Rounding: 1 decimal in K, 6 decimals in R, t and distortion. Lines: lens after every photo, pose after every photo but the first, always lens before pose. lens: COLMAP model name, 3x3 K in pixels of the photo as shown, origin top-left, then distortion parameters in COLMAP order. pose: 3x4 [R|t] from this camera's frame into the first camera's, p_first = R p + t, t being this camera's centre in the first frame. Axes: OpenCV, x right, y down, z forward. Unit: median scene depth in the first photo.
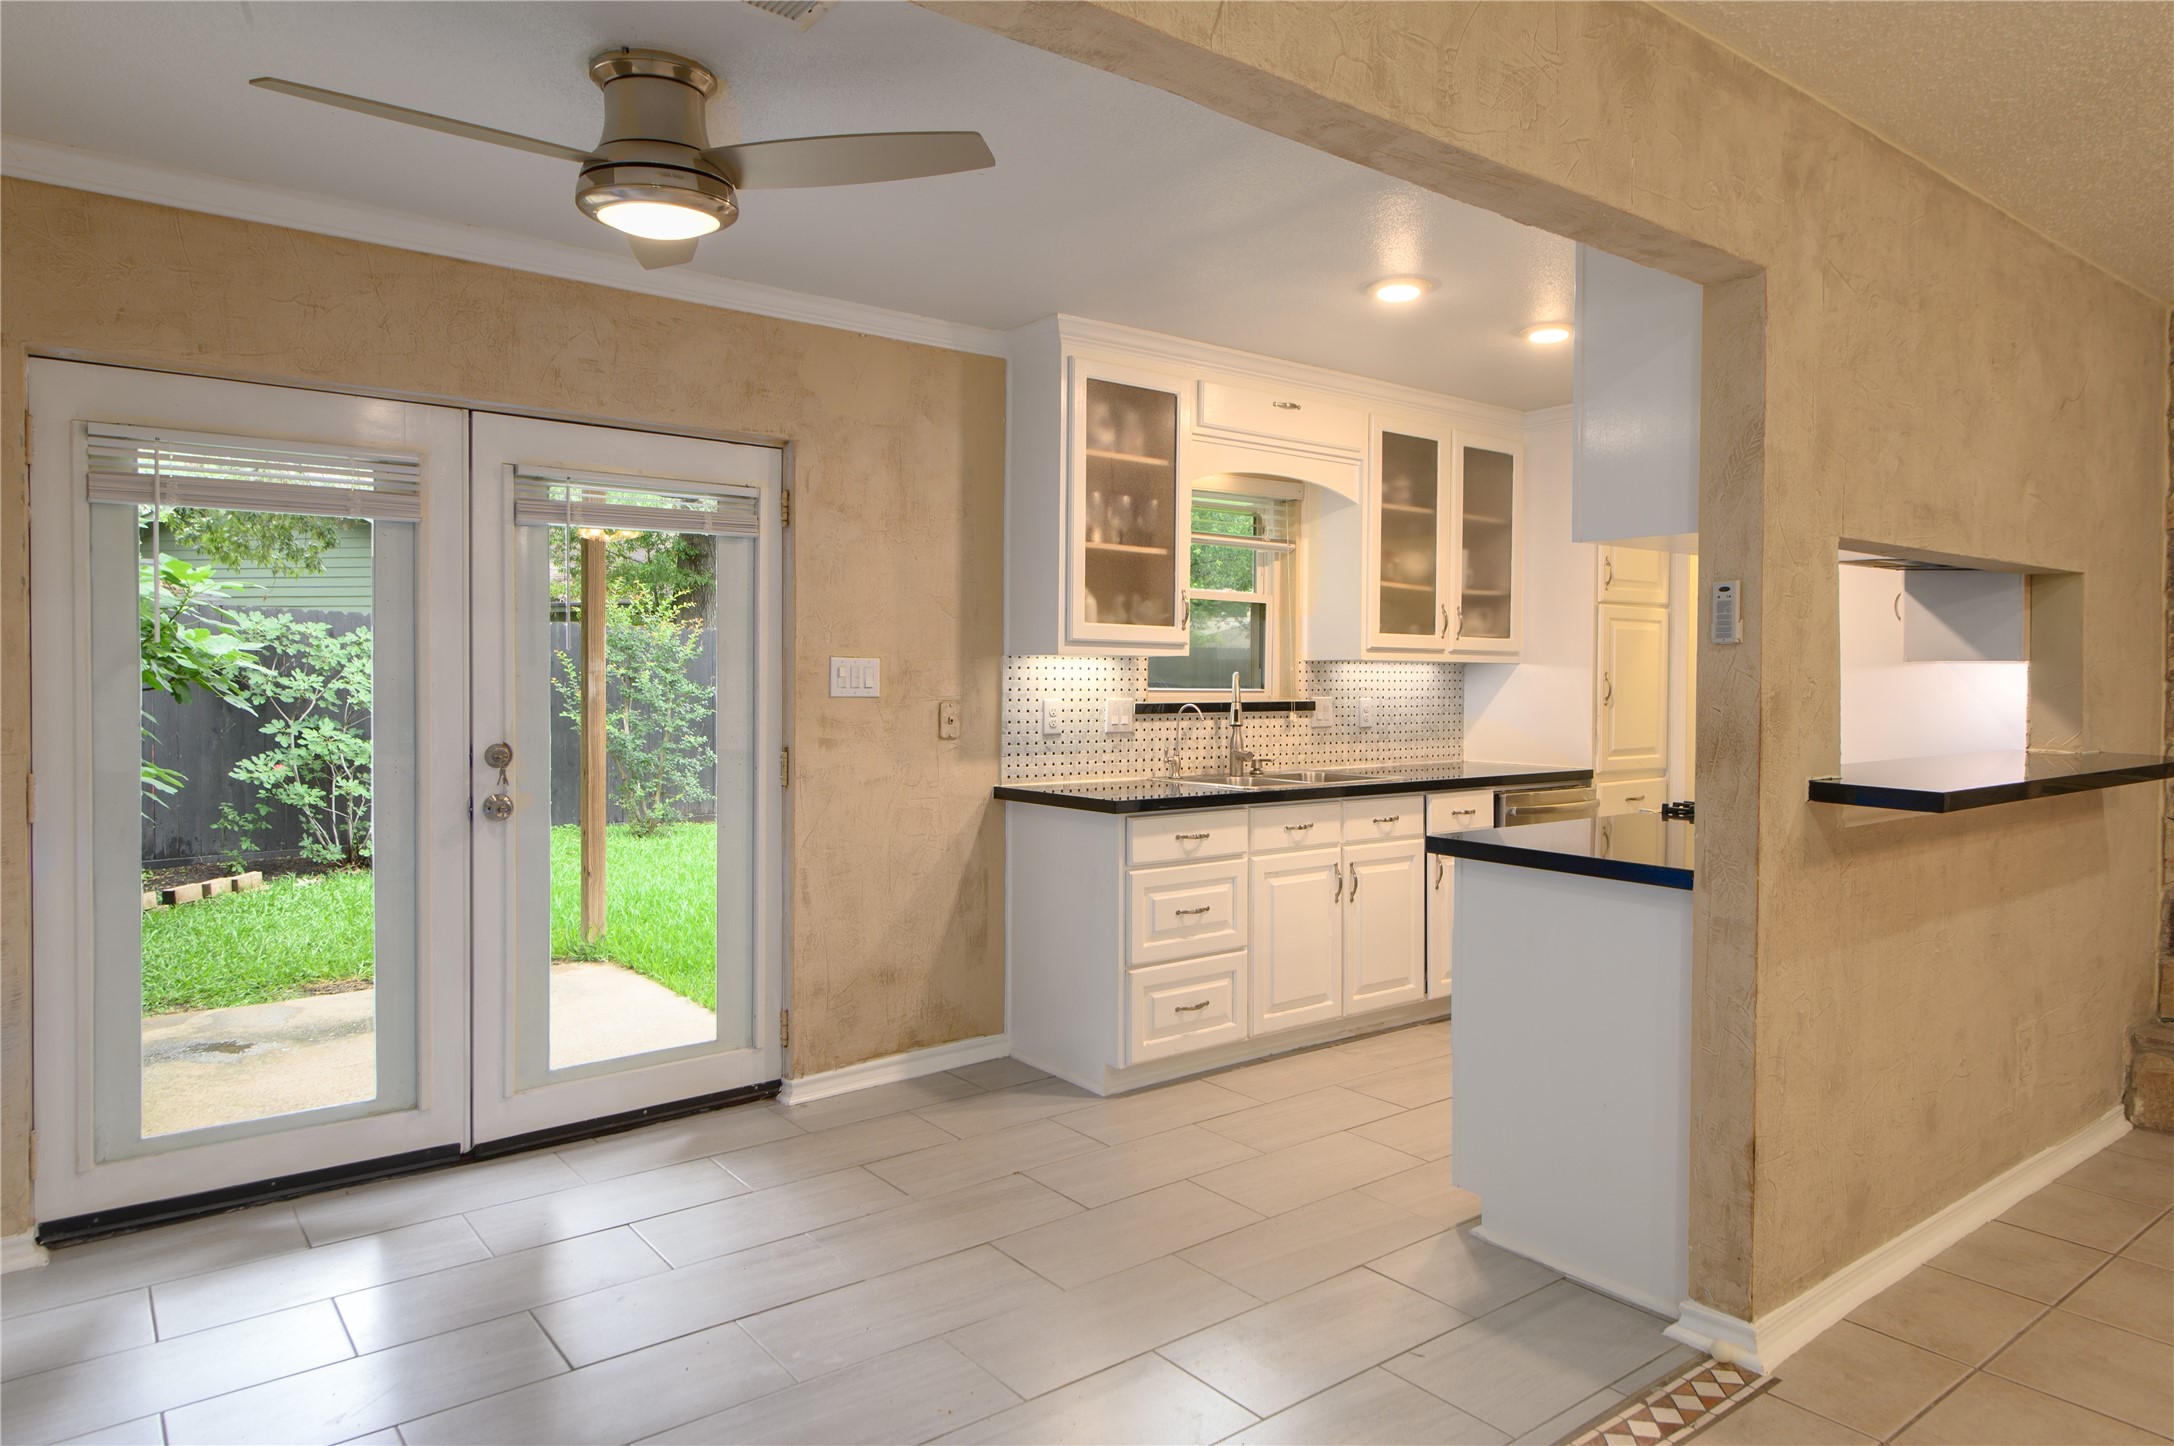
lens RADIAL K [[1320.7, 0, 1088.6], [0, 1320.7, 692.1], [0, 0, 1]] dist [0.019956, -0.007769]
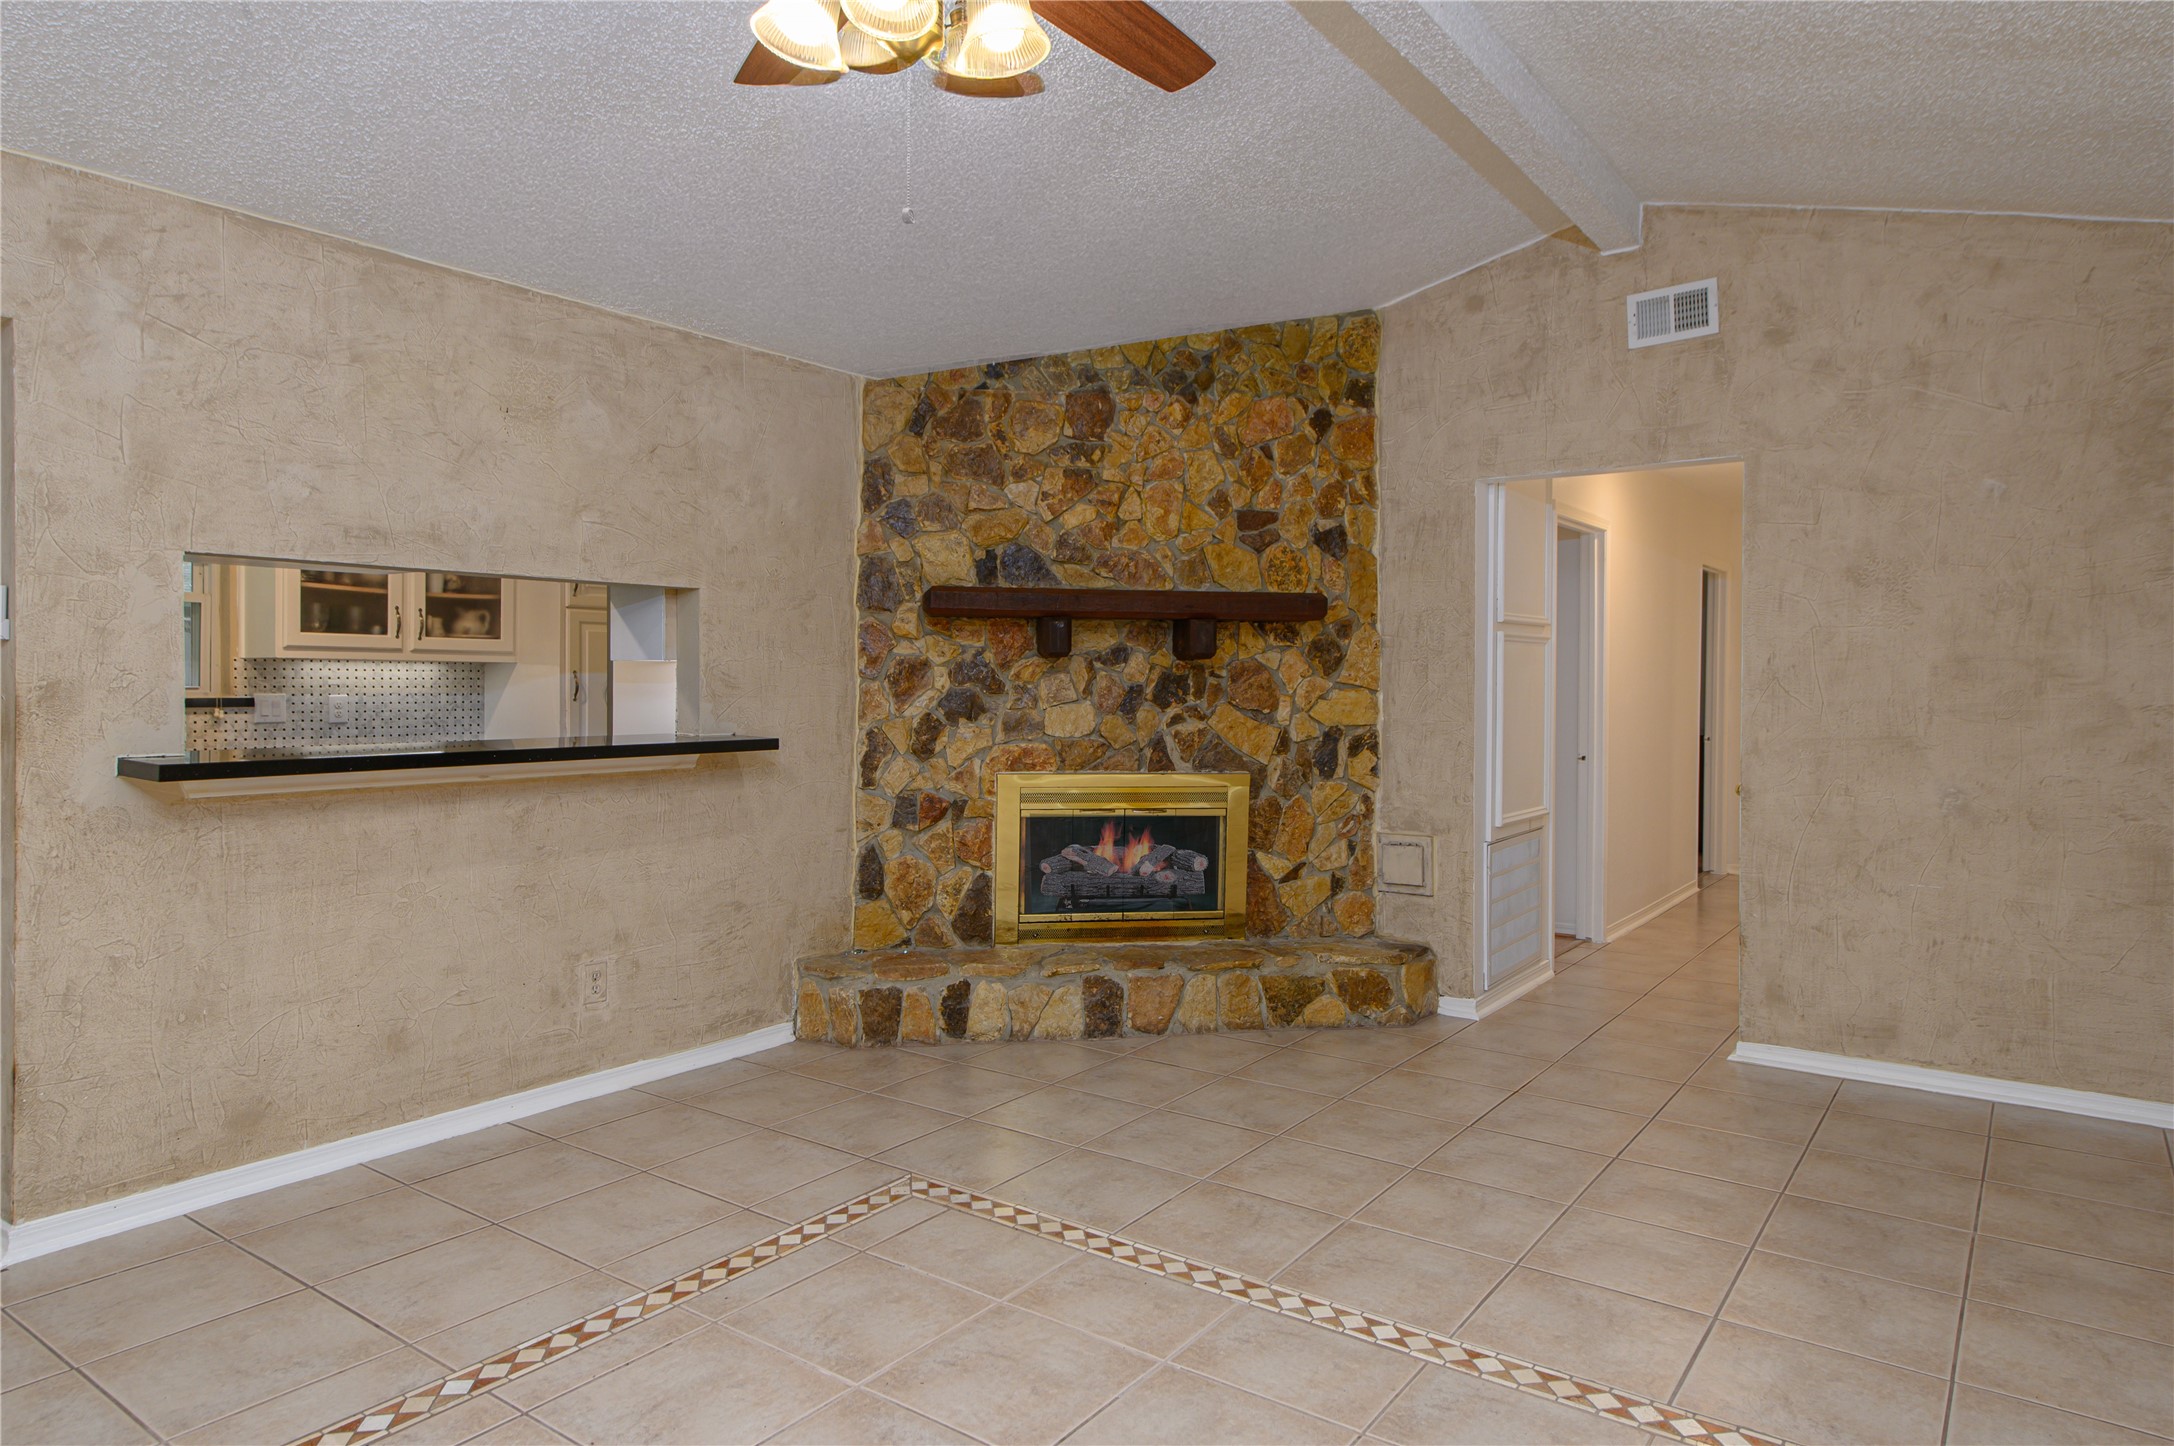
lens RADIAL K [[1320.7, 0, 1097.0], [0, 1320.7, 699.2], [0, 0, 1]] dist [0.019956, -0.007769]
pose [[0.959247, -0.003769, 0.282544, 0.608447], [0.002950, 0.999990, 0.003325, 0.007736], [-0.282554, -0.002356, 0.959249, -0.216909]]
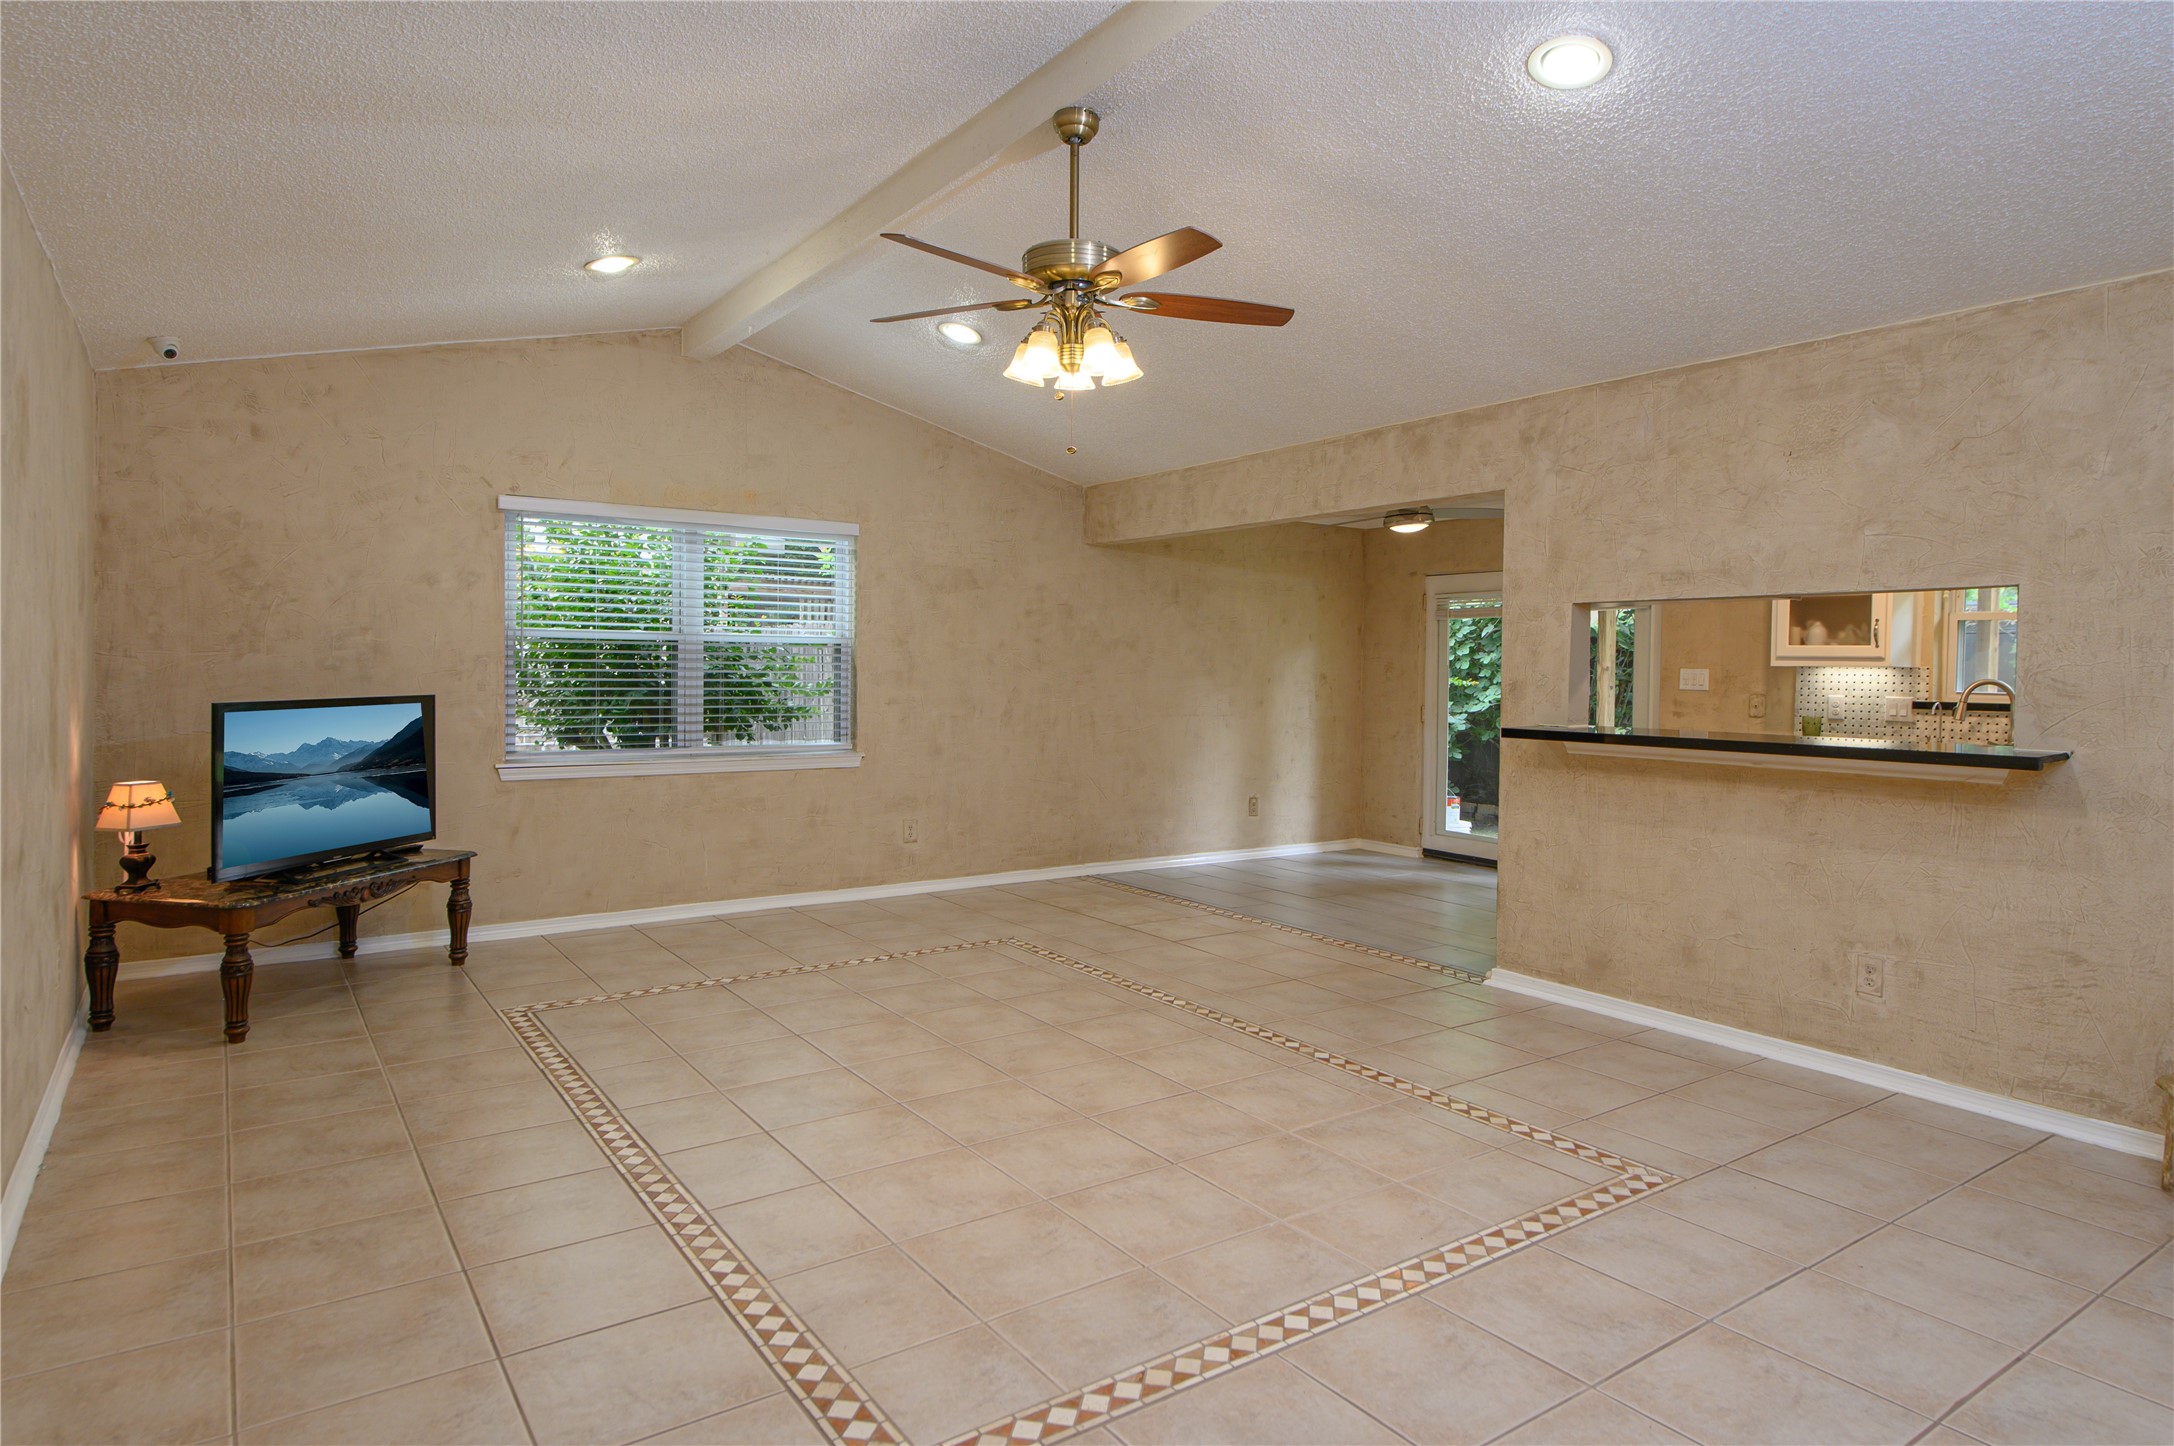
lens RADIAL K [[1232.4, 0, 1101.6], [0, 1232.4, 705.5], [0, 0, 1]] dist [0.003425, 0.001753]
pose [[-0.044466, 0.024361, -0.998714, 1.440349], [-0.027043, 0.999307, 0.025580, 0.003235], [0.998645, 0.028146, -0.043777, 0.237212]]
